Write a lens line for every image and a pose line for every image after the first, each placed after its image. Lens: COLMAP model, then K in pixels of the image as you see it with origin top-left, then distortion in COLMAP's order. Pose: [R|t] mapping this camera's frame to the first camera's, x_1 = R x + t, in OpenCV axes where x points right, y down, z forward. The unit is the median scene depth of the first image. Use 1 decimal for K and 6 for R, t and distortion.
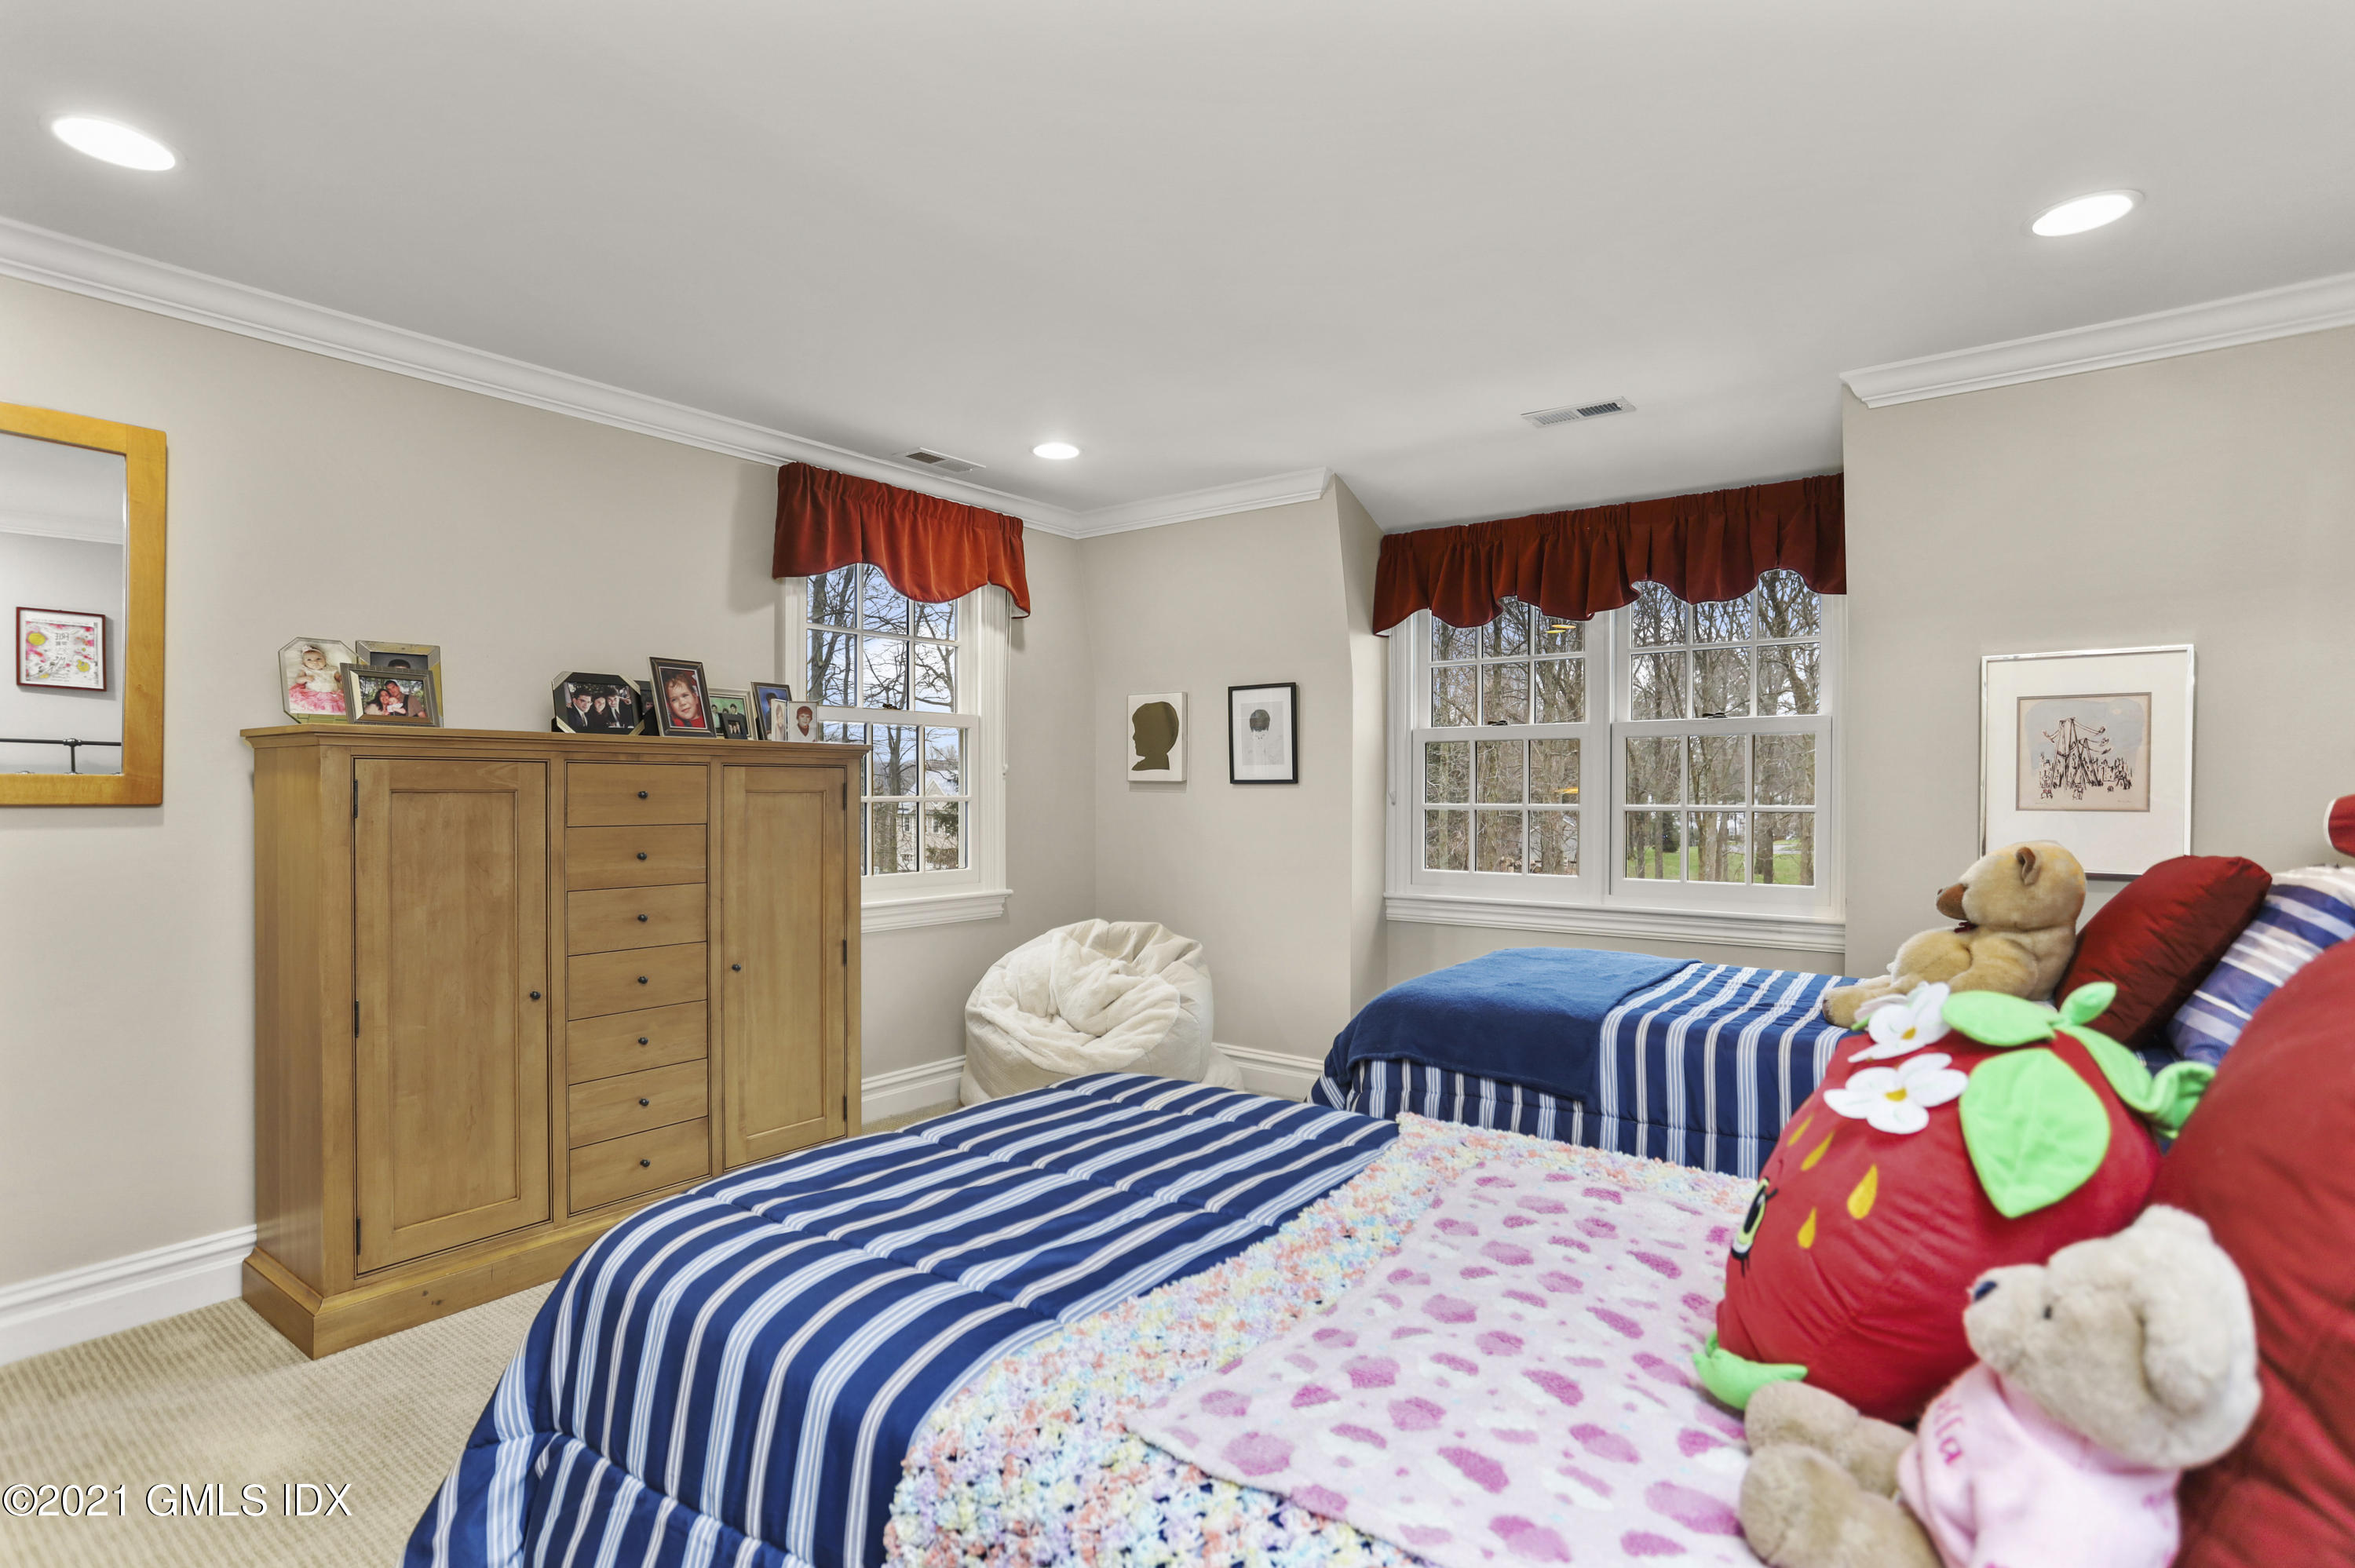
lens RADIAL K [[1162.8, 0, 1179.7], [0, 1162.8, 787.0], [0, 0, 1]] dist [-0.042710, 0.016445]
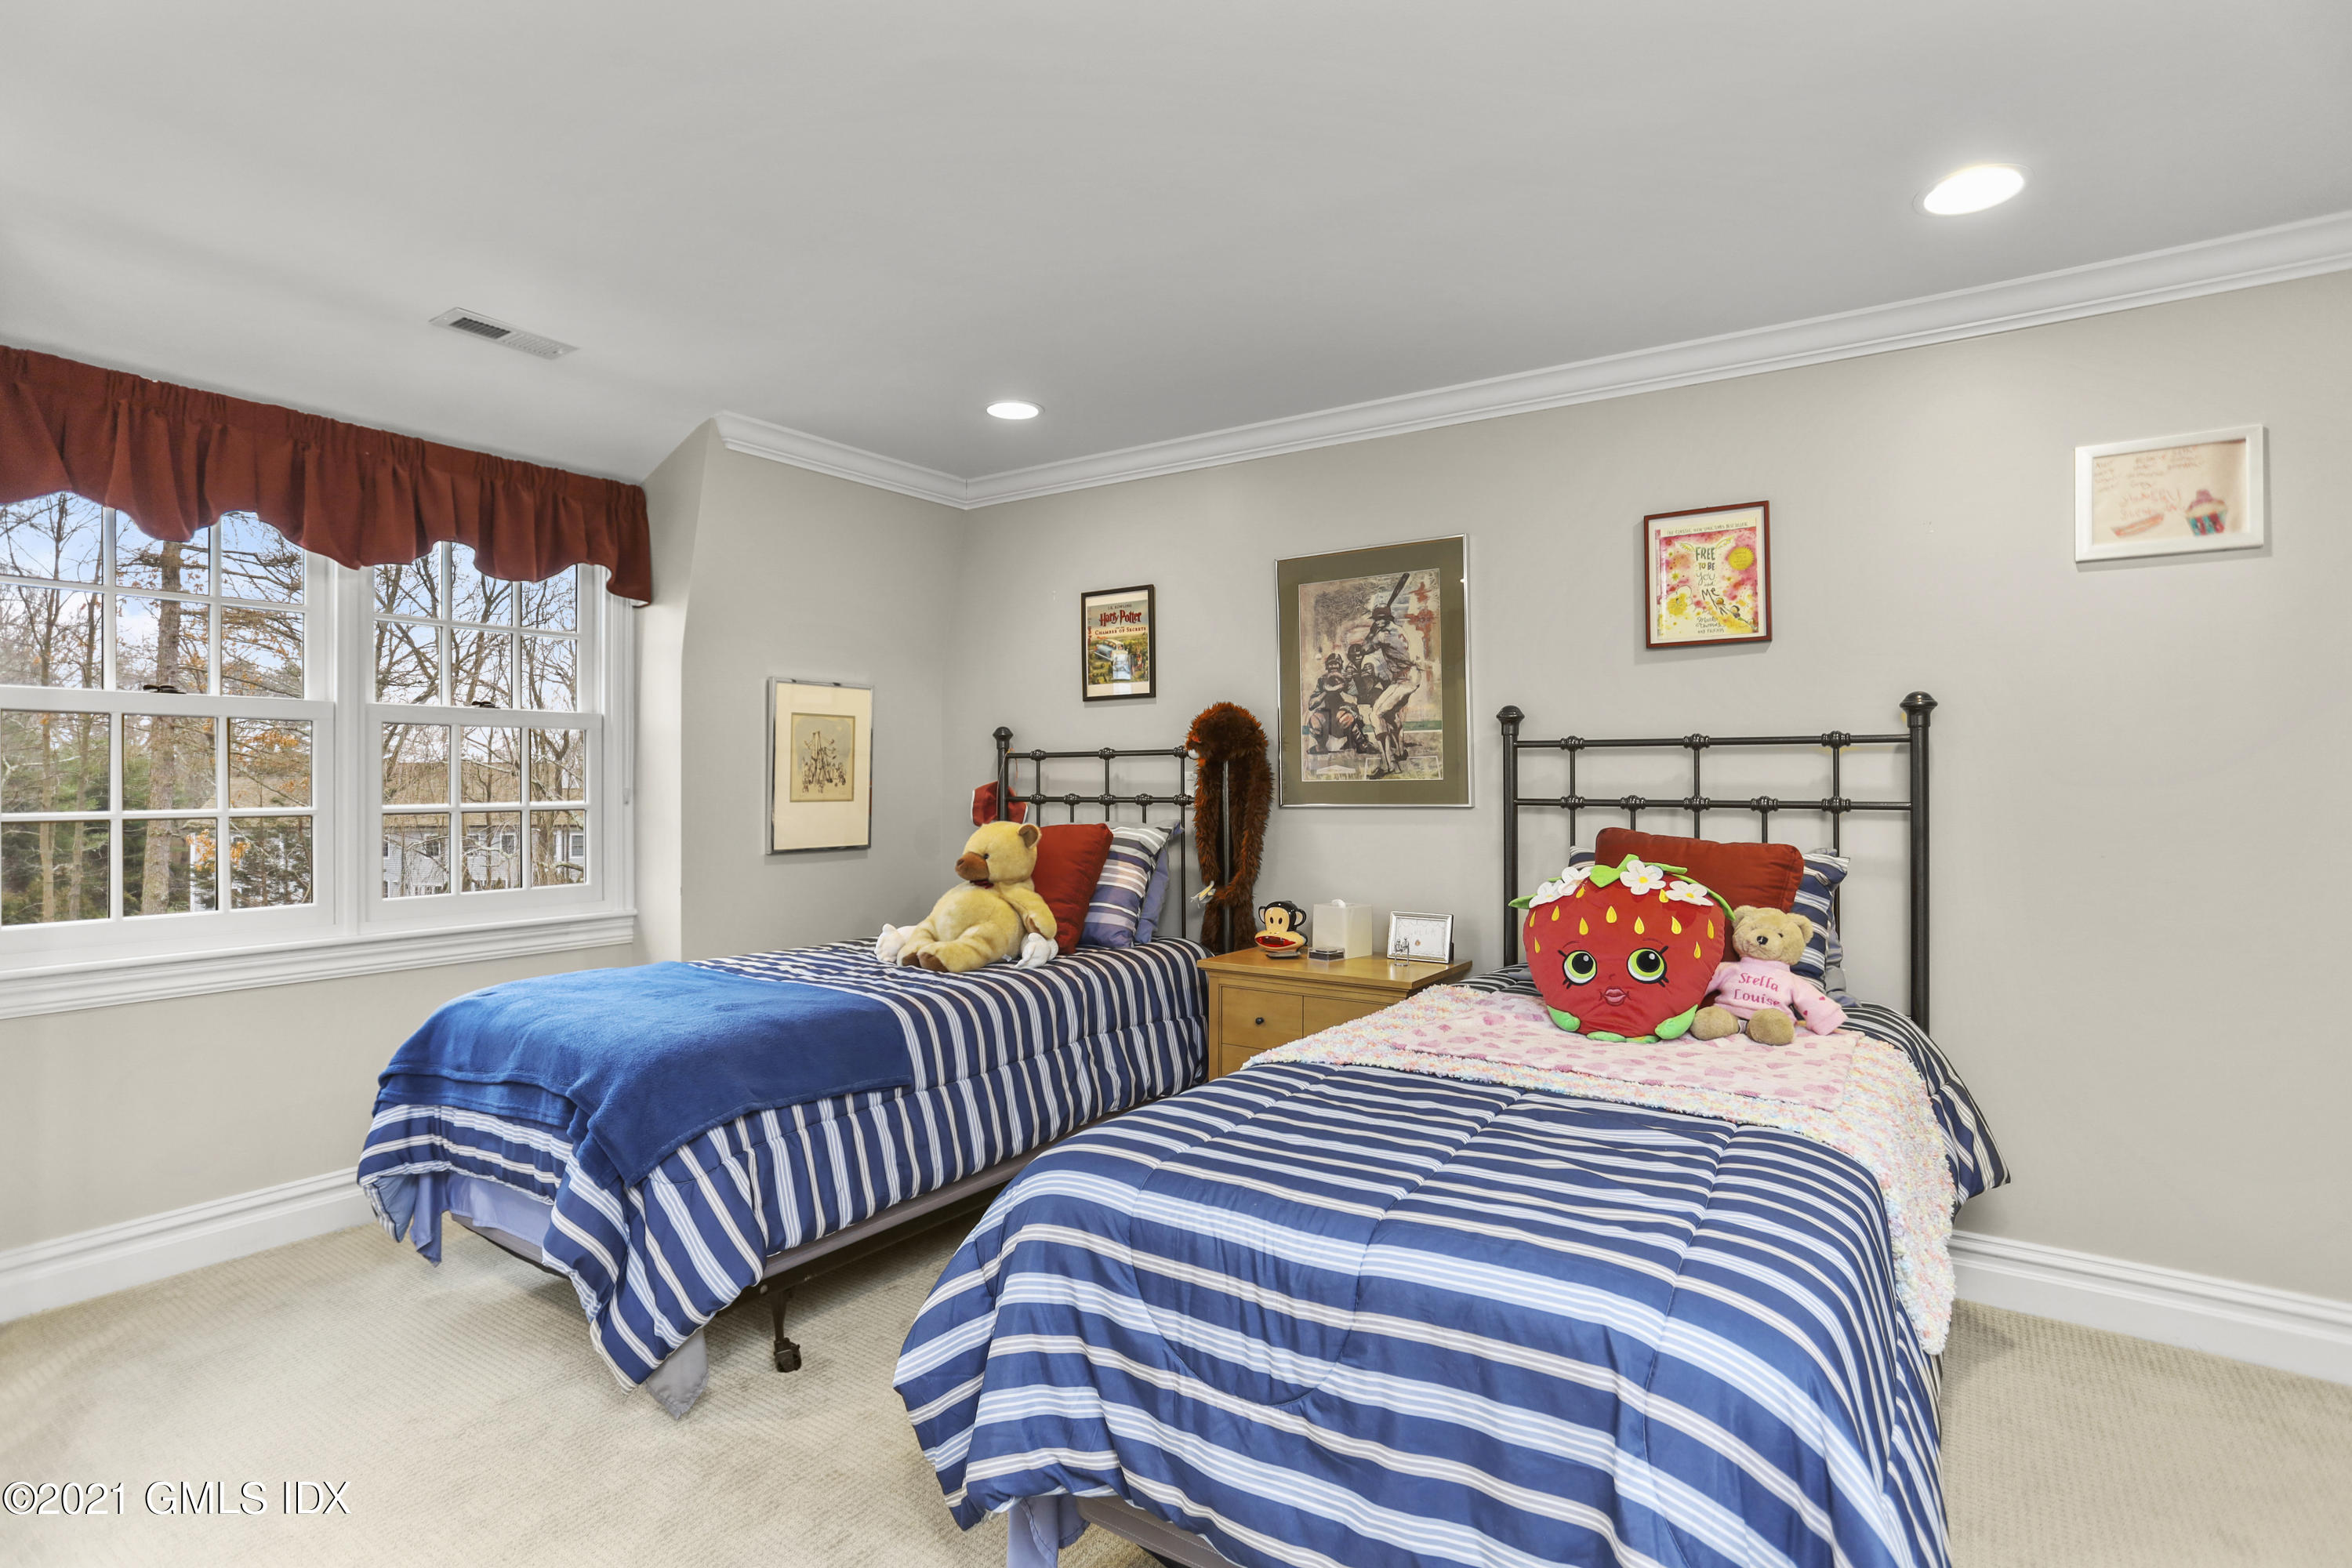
lens RADIAL K [[1161.4, 0, 1135.8], [0, 1161.4, 777.4], [0, 0, 1]] dist [-0.042710, 0.016445]
pose [[-0.014967, 0.006407, 0.999867, -0.553071], [0.001746, 0.999978, -0.006382, 0.001840], [-0.999886, 0.001650, -0.014978, 0.639904]]
